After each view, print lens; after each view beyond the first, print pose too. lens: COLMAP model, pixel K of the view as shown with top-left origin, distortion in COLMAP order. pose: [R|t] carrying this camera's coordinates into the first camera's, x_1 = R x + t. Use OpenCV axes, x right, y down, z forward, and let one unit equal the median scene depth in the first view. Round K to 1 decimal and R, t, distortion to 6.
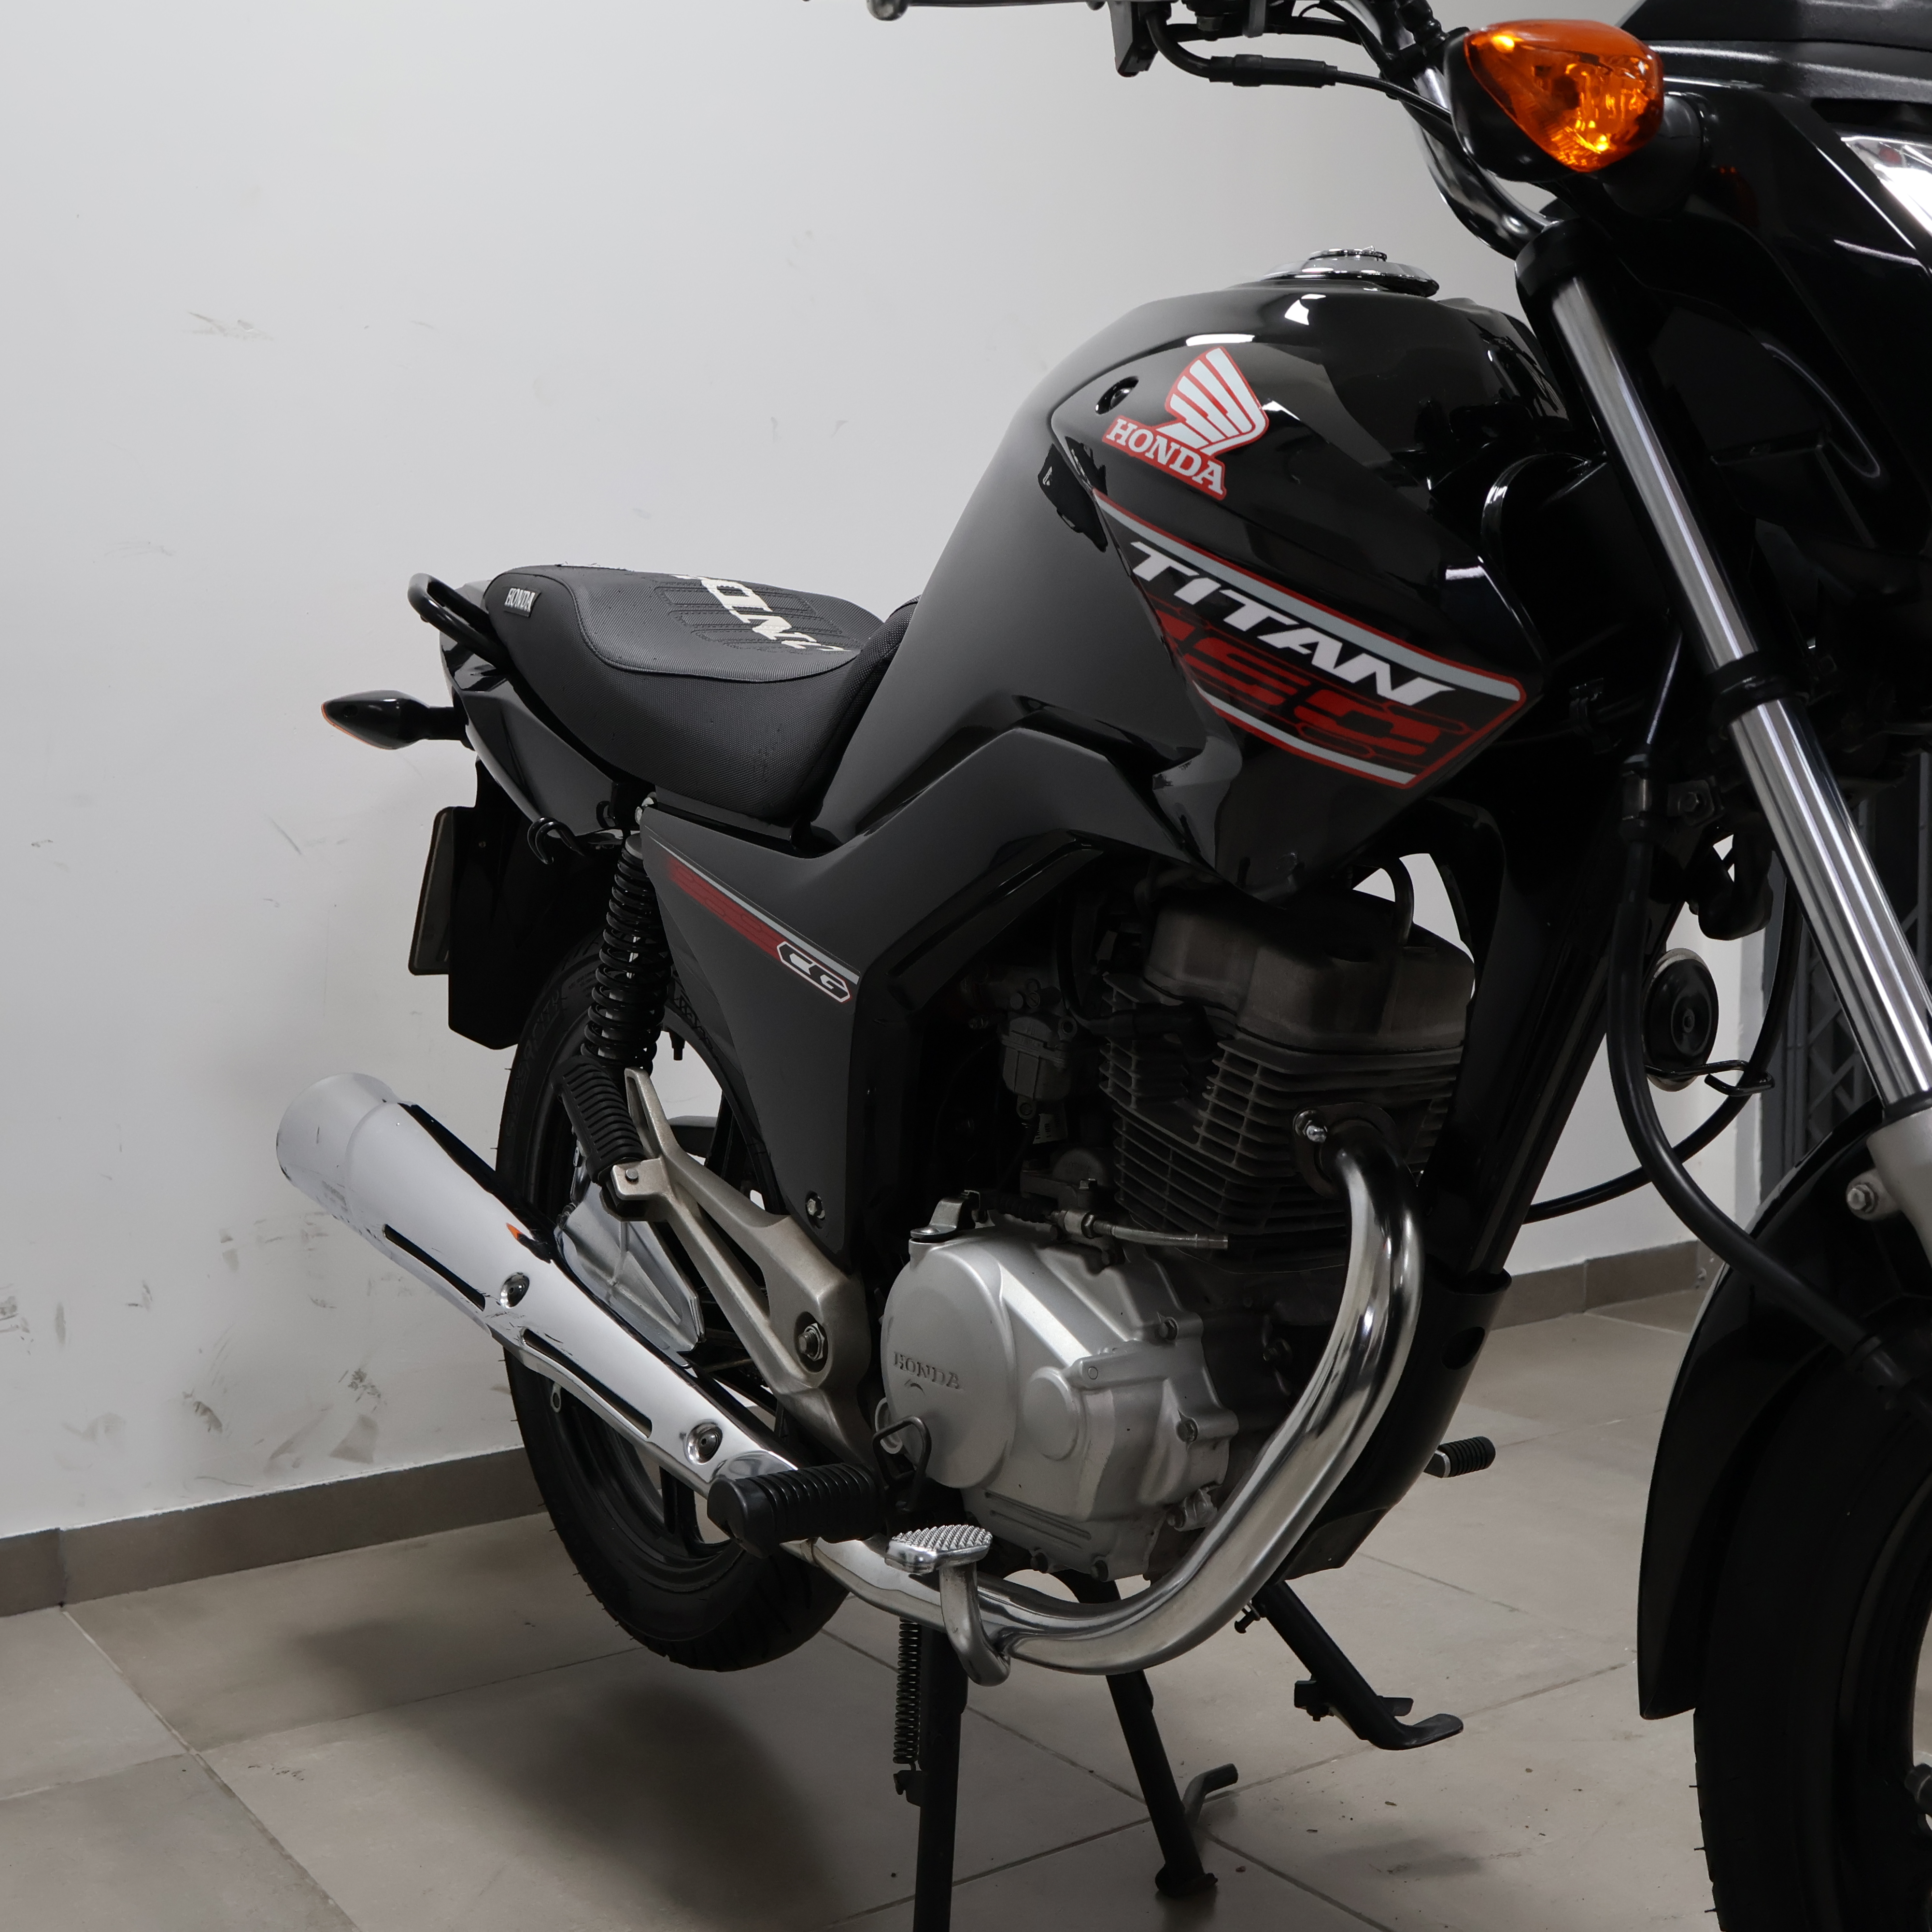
lens RADIAL K [[2263.9, 0, 968.4], [0, 2263.9, 953.5], [0, 0, 1]] dist [0.005217, 0.000000]
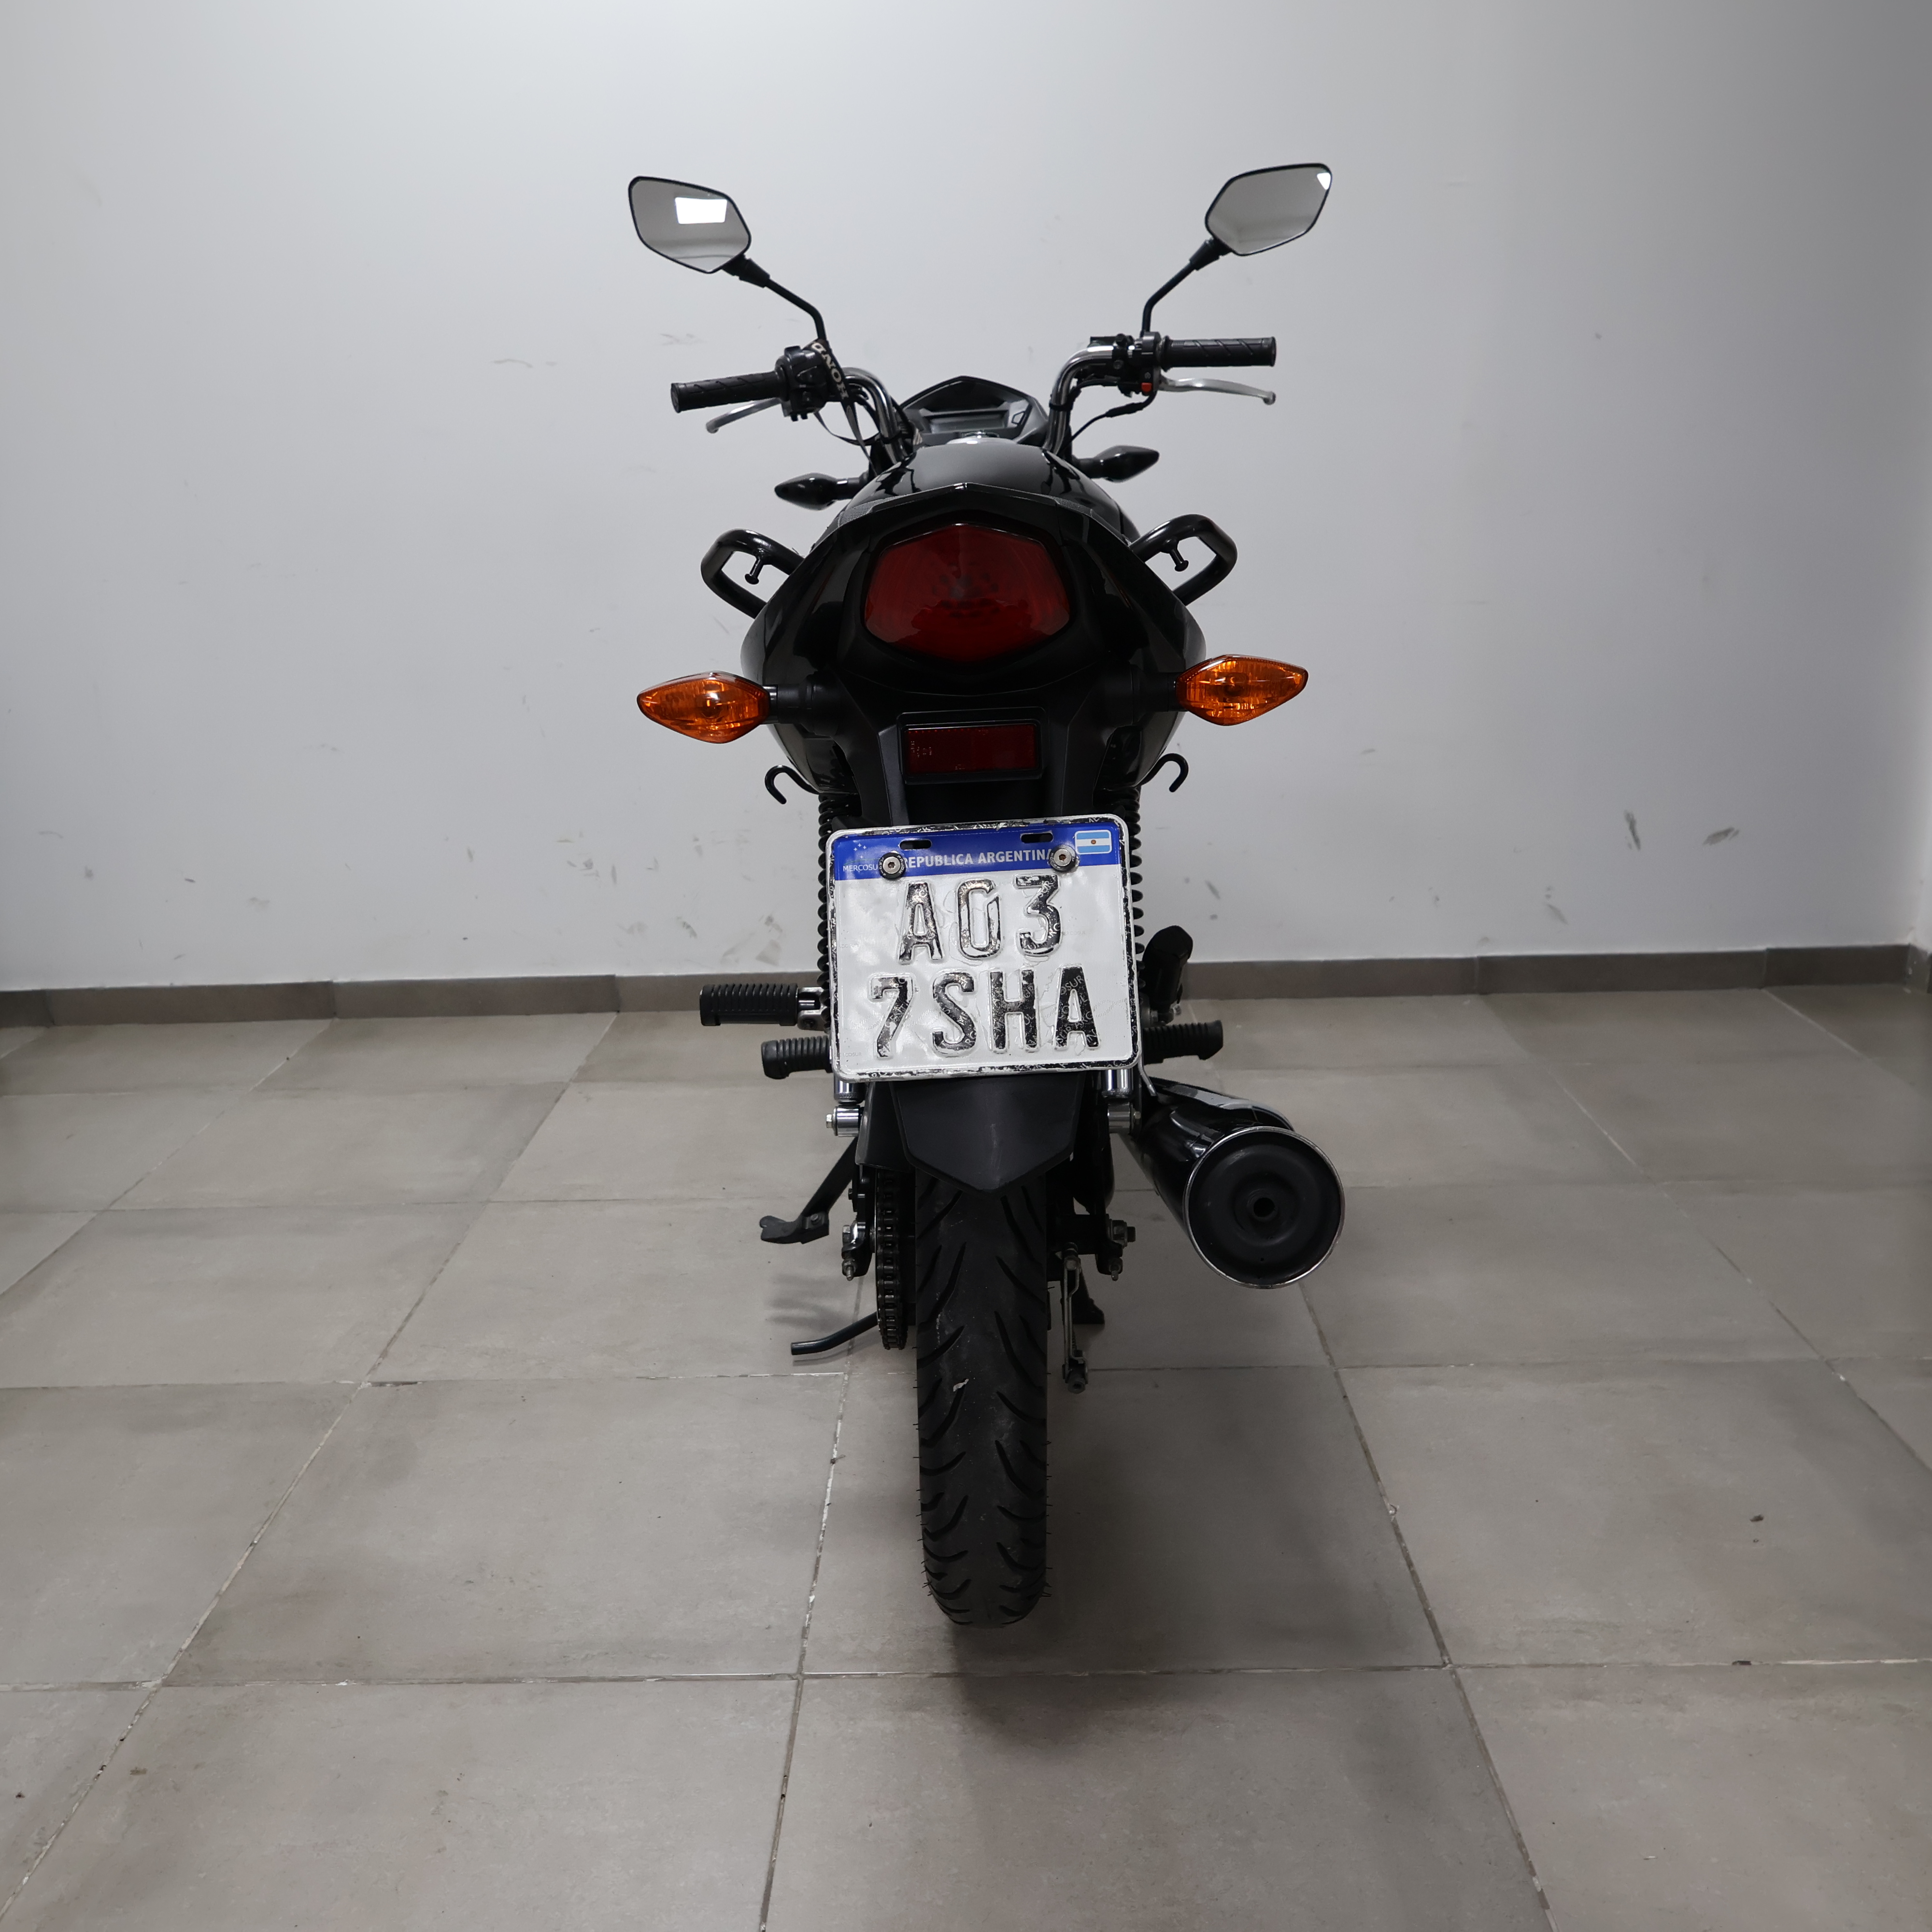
lens RADIAL K [[1879.6, 0, 963.2], [0, 1879.6, 954.4], [0, 0, 1]] dist [0.000541, 0.000000]
pose [[0.814617, 0.134378, -0.564217, 1.245101], [-0.013731, 0.976986, 0.212861, -0.194664], [0.579836, -0.165653, 0.797715, -0.234182]]
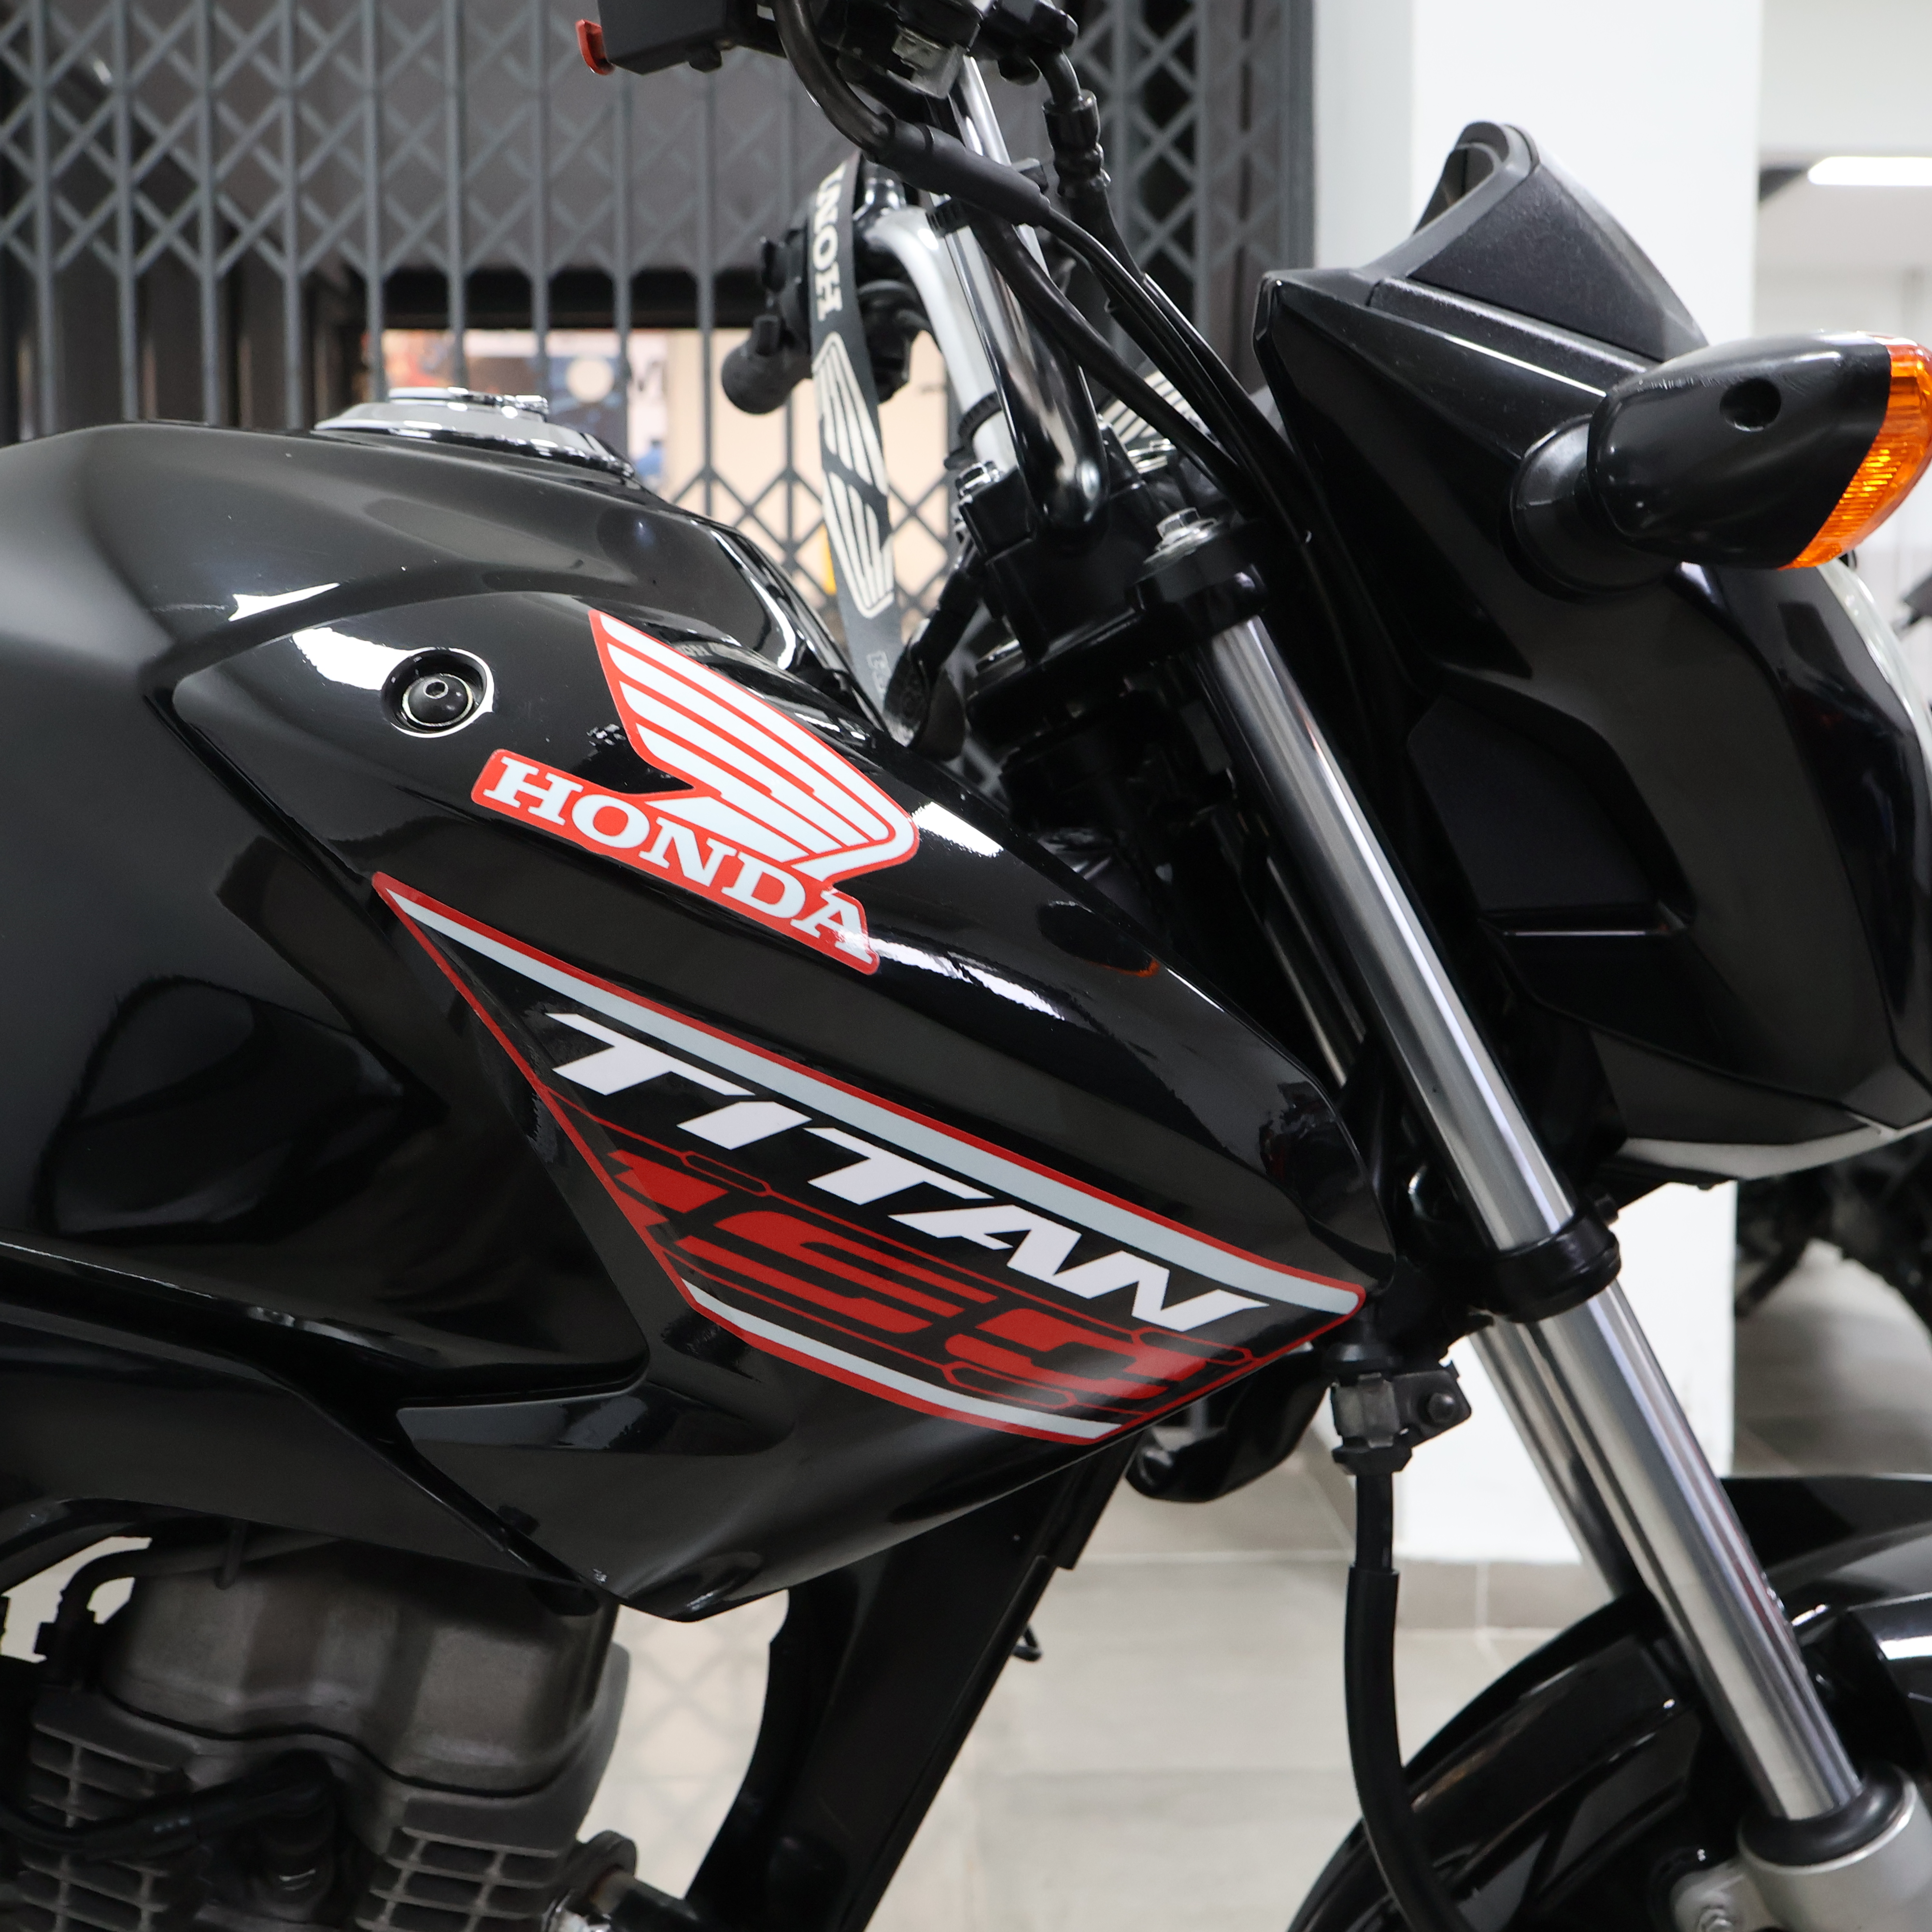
lens RADIAL K [[2263.9, 0, 983.4], [0, 2263.9, 968.4], [0, 0, 1]] dist [0.005217, 0.000000]
pose [[0.546748, -0.063192, 0.834909, -0.226346], [0.038910, 0.997988, 0.050055, -0.167134], [-0.836393, 0.005119, 0.548107, 0.512371]]
